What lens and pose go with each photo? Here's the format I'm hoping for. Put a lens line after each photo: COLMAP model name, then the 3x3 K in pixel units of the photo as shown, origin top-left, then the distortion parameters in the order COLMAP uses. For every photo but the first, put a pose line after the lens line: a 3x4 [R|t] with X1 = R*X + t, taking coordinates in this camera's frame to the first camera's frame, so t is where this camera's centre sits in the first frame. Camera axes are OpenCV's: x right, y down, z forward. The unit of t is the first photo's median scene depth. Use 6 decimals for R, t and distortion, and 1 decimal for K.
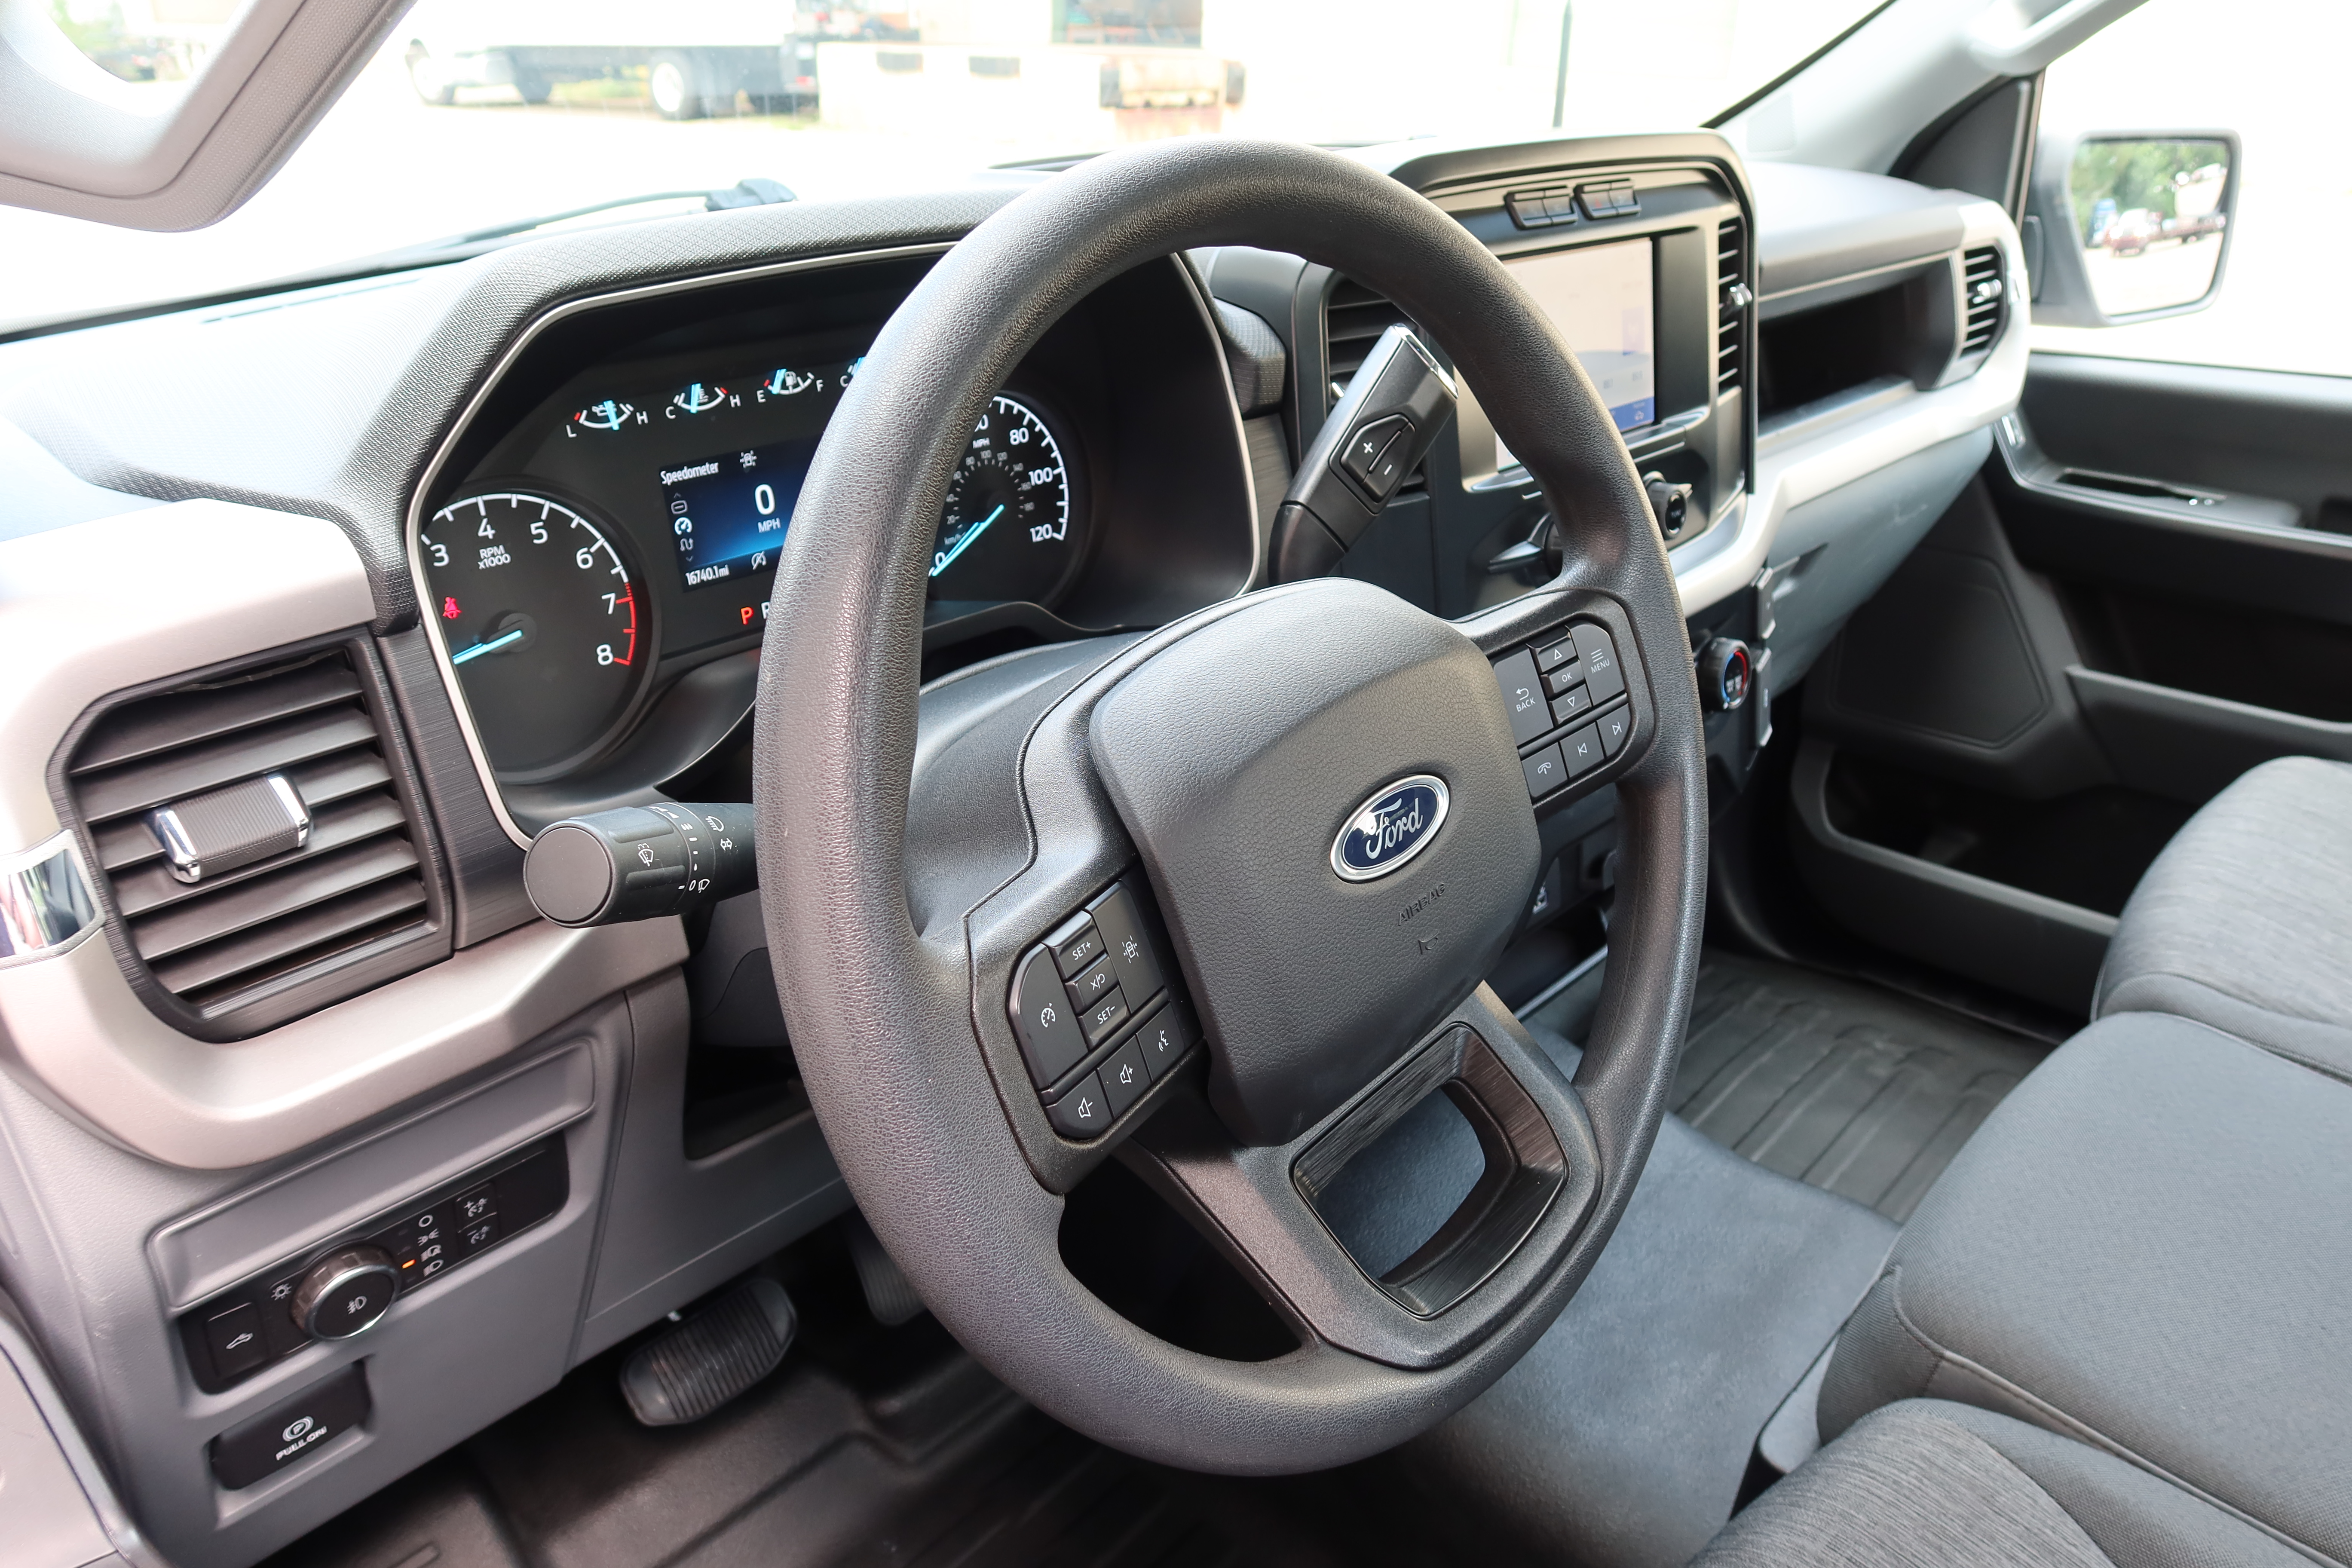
lens RADIAL K [[1630.3, 0, 1165.4], [0, 1630.3, 776.3], [0, 0, 1]] dist [-0.029887, 0.016841]
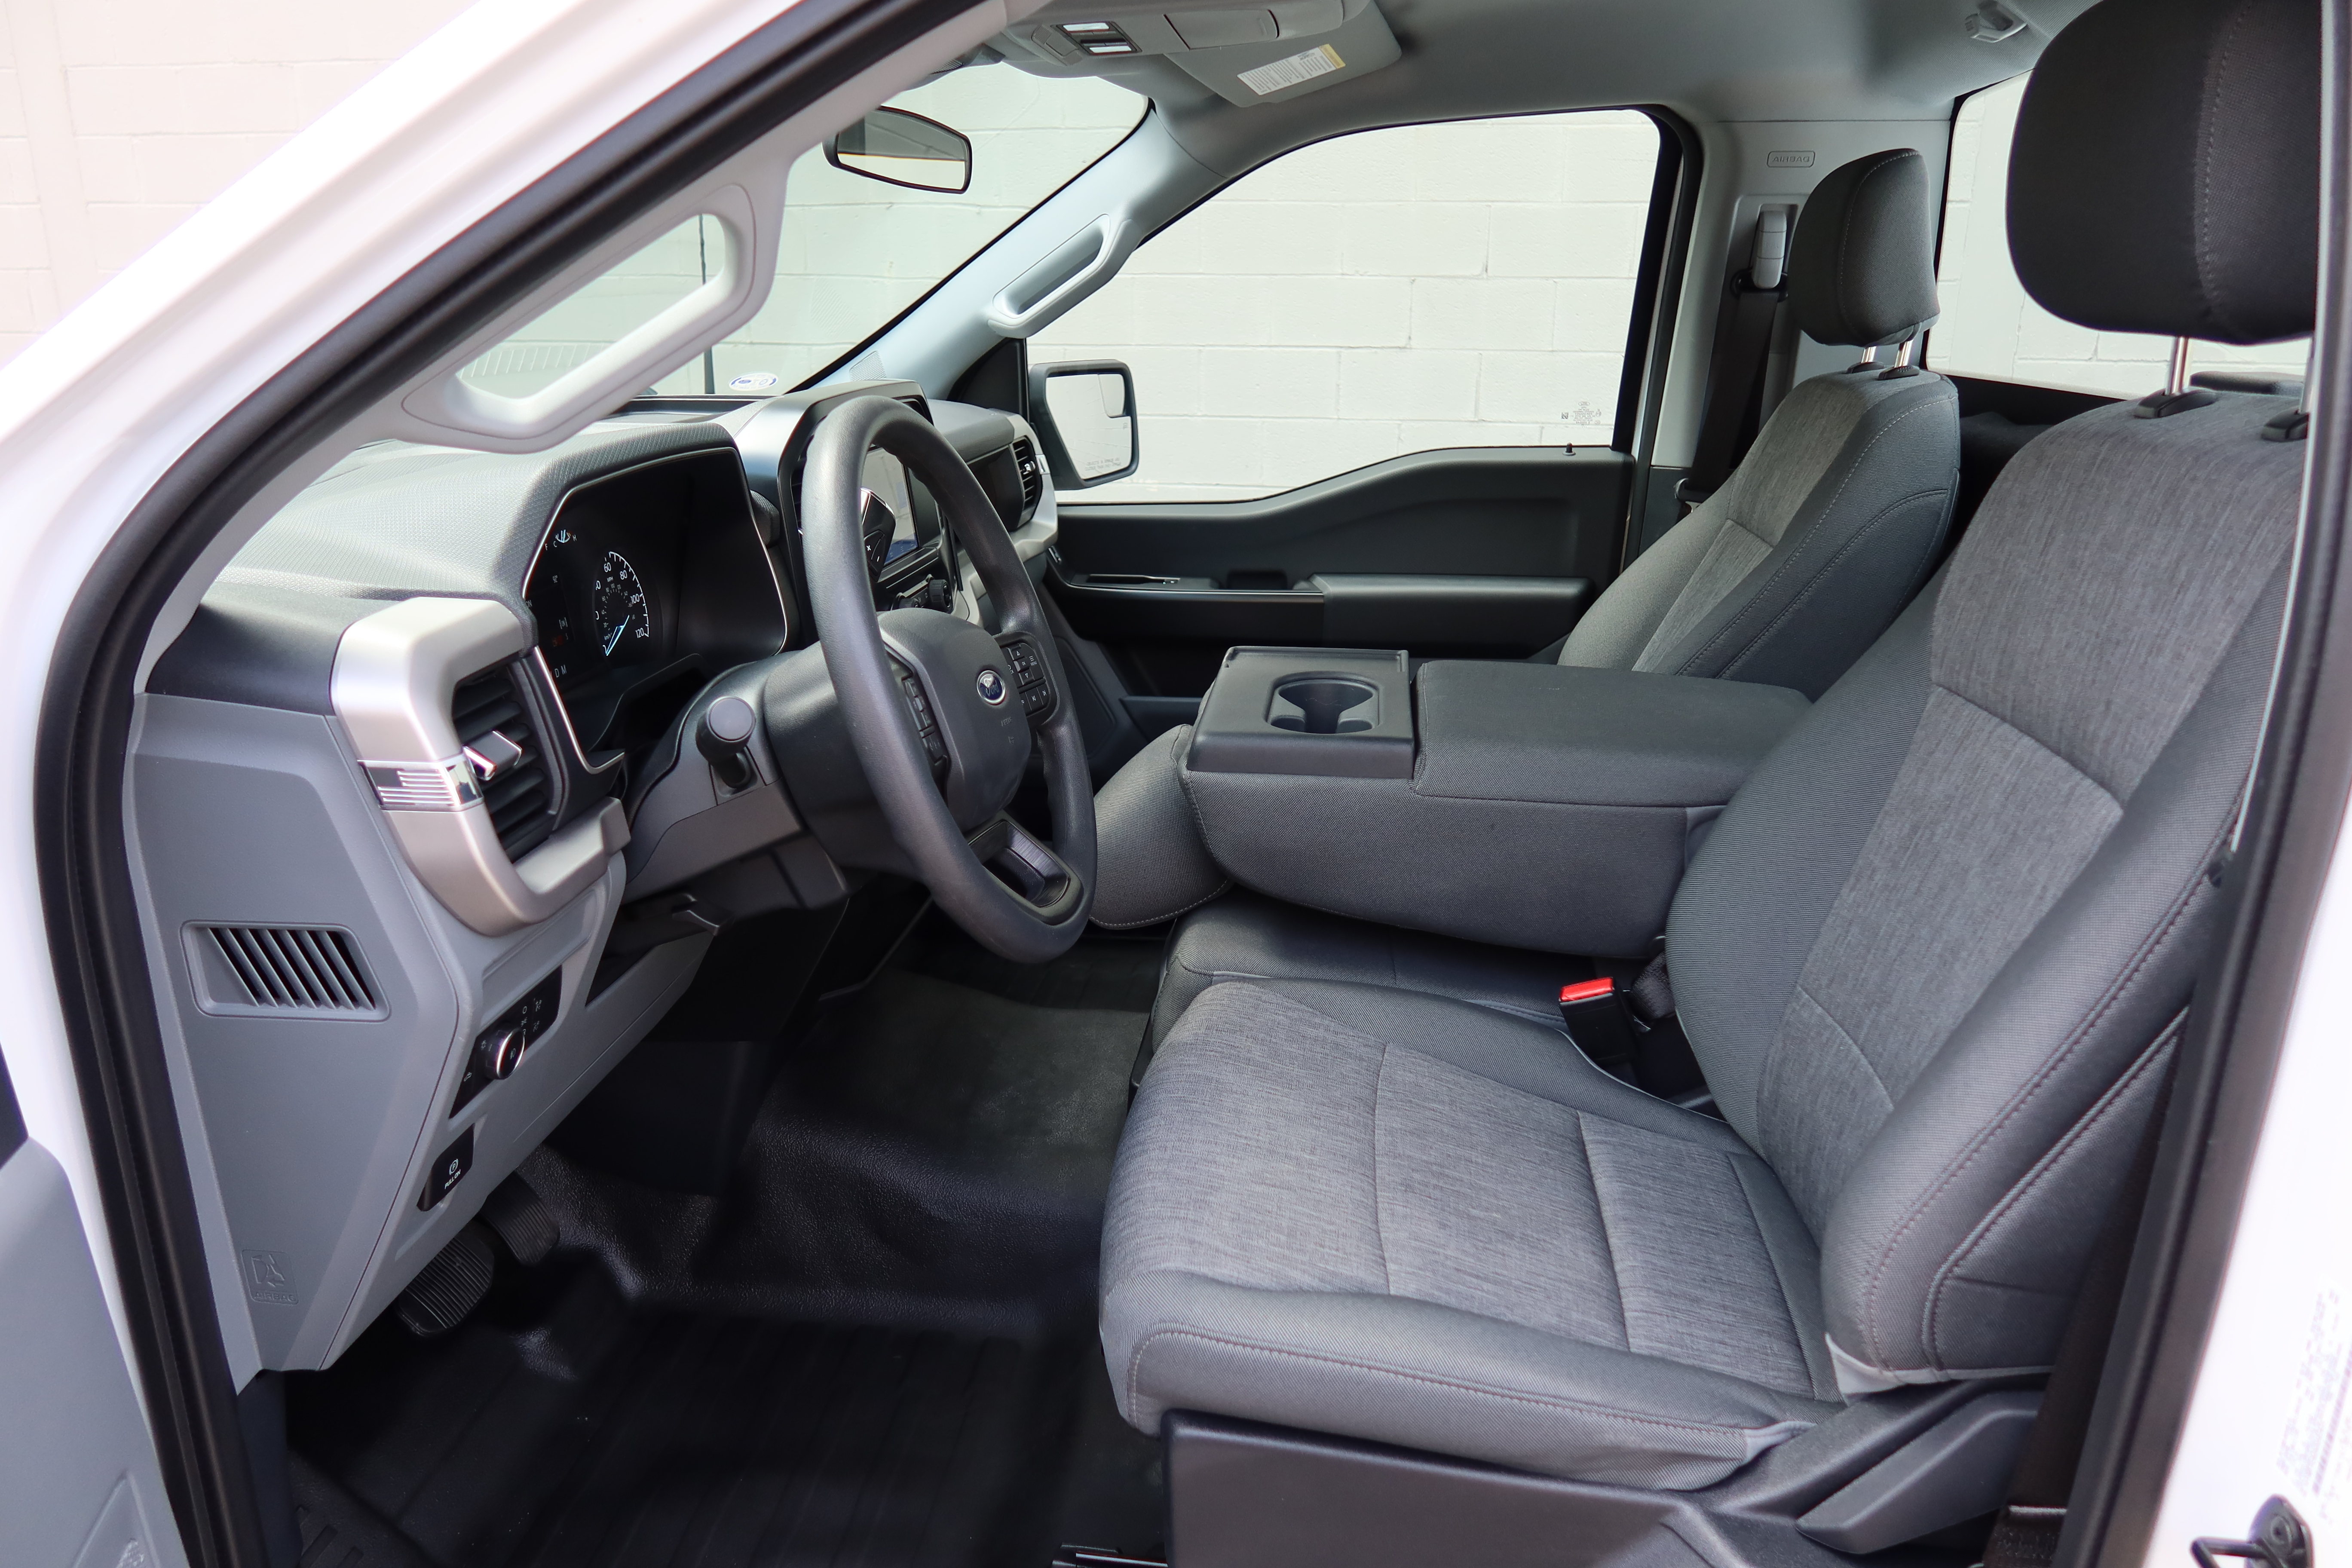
lens RADIAL K [[1630.3, 0, 1165.4], [0, 1630.3, 776.3], [0, 0, 1]] dist [-0.029887, 0.016841]
pose [[0.807865, -0.166613, 0.565326, -0.476684], [0.240029, 0.969067, -0.057402, 0.167522], [-0.538275, 0.182068, 0.822868, -0.476143]]
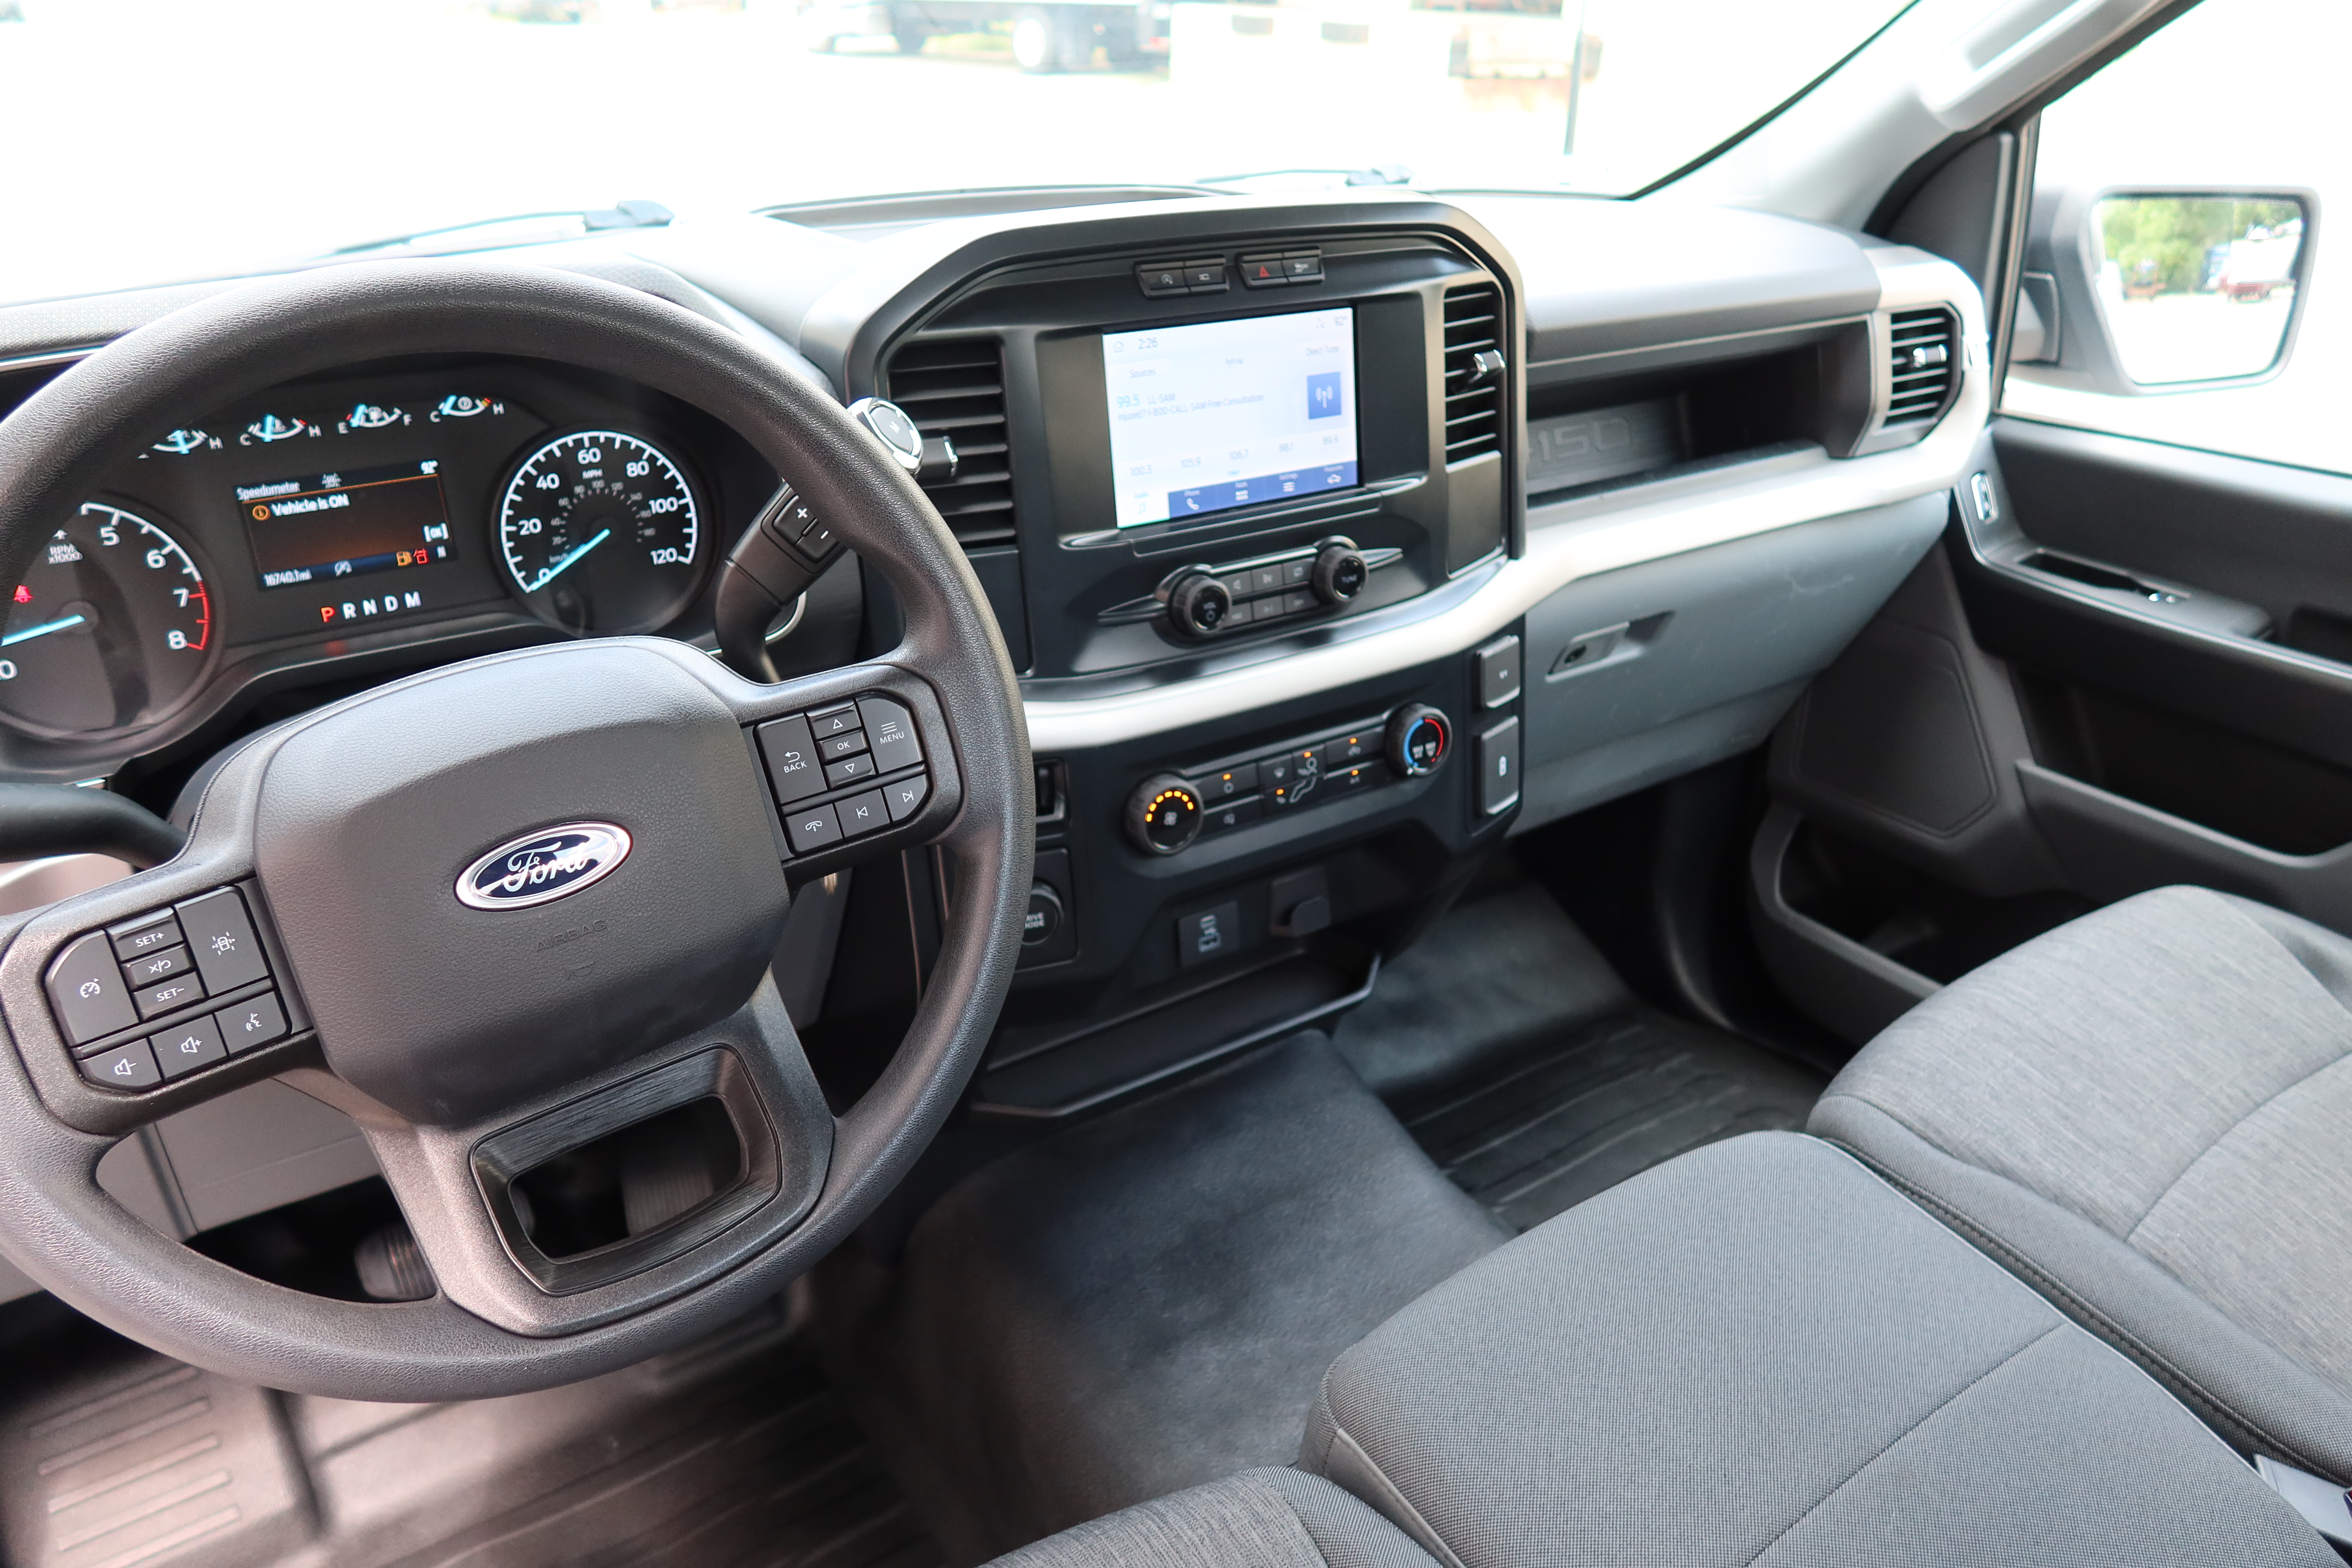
lens RADIAL K [[1630.3, 0, 1165.4], [0, 1630.3, 776.3], [0, 0, 1]] dist [-0.029887, 0.016841]
pose [[0.976707, 0.106847, -0.186084, 0.384362], [-0.102929, 0.994217, 0.030619, -0.055542], [0.188280, -0.010752, 0.982057, -0.019302]]
